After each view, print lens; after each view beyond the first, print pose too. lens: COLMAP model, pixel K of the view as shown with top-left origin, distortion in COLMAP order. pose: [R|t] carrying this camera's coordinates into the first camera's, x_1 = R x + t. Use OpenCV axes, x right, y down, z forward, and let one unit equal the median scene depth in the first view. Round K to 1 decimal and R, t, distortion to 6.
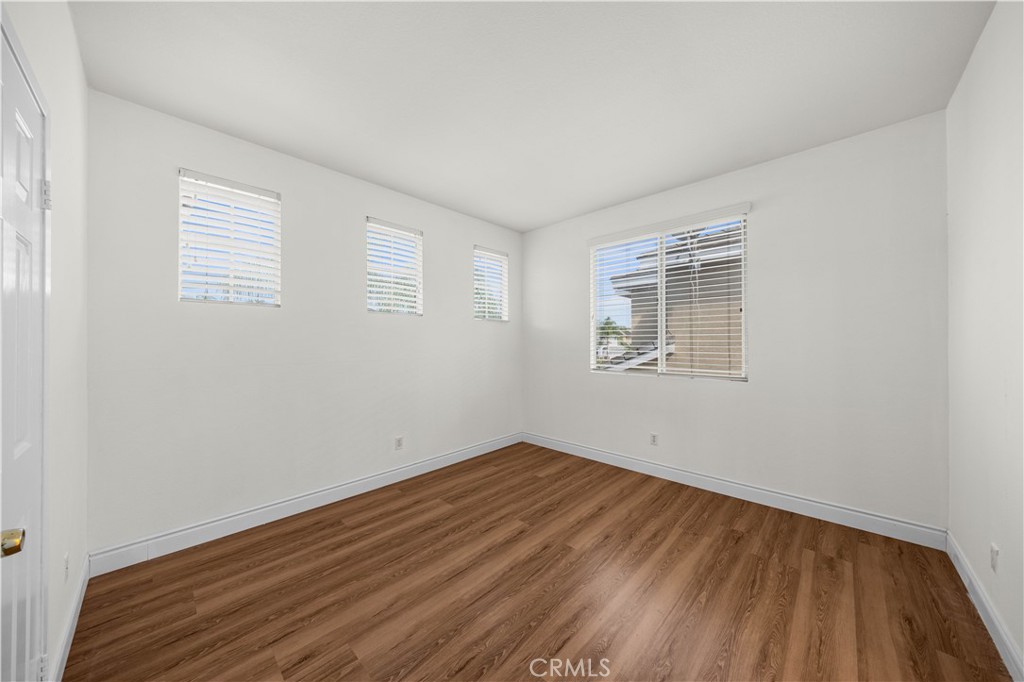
lens RADIAL K [[345.3, 0, 517.4], [0, 345.3, 340.7], [0, 0, 1]] dist [-0.000151, -0.000008]
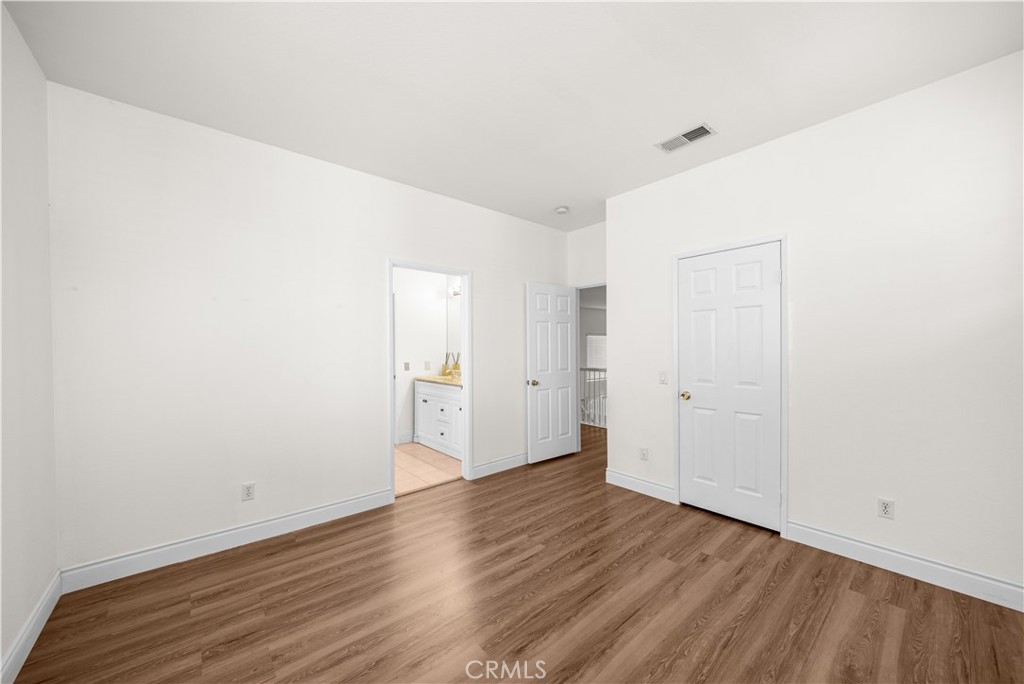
lens RADIAL K [[374.7, 0, 512.7], [0, 374.7, 344.8], [0, 0, 1]] dist [-0.002775, -0.000186]
pose [[-0.993243, 0.008474, 0.115747, 0.005630], [0.007104, 0.999900, -0.012249, 0.005307], [-0.115839, -0.011344, -0.993203, 2.050861]]
